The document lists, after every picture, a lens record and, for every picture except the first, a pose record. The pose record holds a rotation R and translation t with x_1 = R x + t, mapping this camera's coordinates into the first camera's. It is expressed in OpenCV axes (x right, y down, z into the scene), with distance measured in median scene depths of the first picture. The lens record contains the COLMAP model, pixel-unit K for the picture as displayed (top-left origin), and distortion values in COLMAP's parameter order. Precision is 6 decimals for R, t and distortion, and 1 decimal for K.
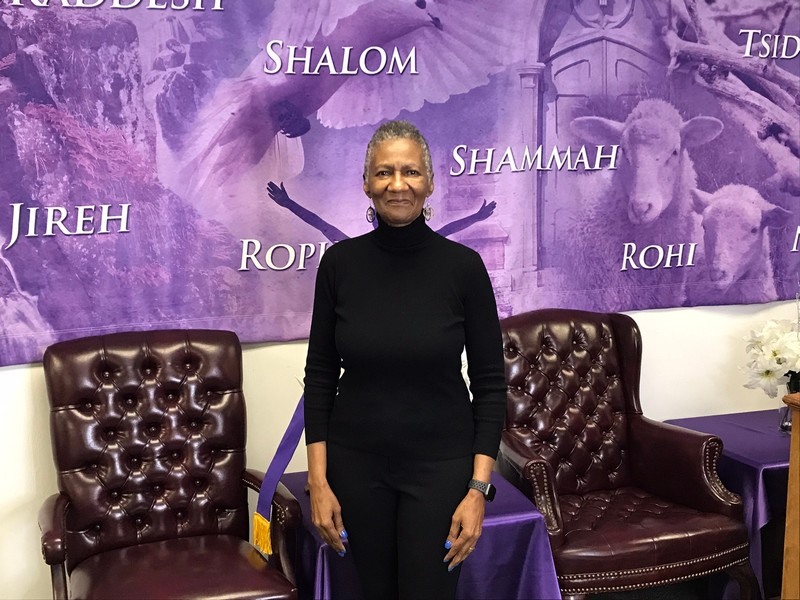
lens RADIAL K [[1029.7, 0, 398.7], [0, 1029.7, 301.0], [0, 0, 1]] dist [-0.014979, 0.000000]
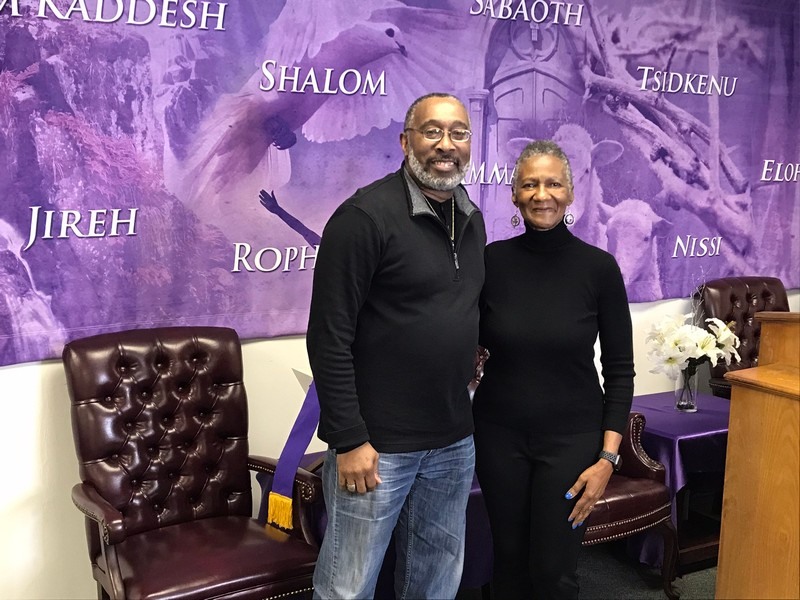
lens RADIAL K [[1029.7, 0, 398.3], [0, 1029.7, 303.2], [0, 0, 1]] dist [-0.014979, 0.000000]
pose [[0.975584, -0.005935, 0.219546, -0.224450], [0.007828, 0.999939, -0.007756, 0.012999], [-0.219487, 0.009285, 0.975571, -0.088648]]
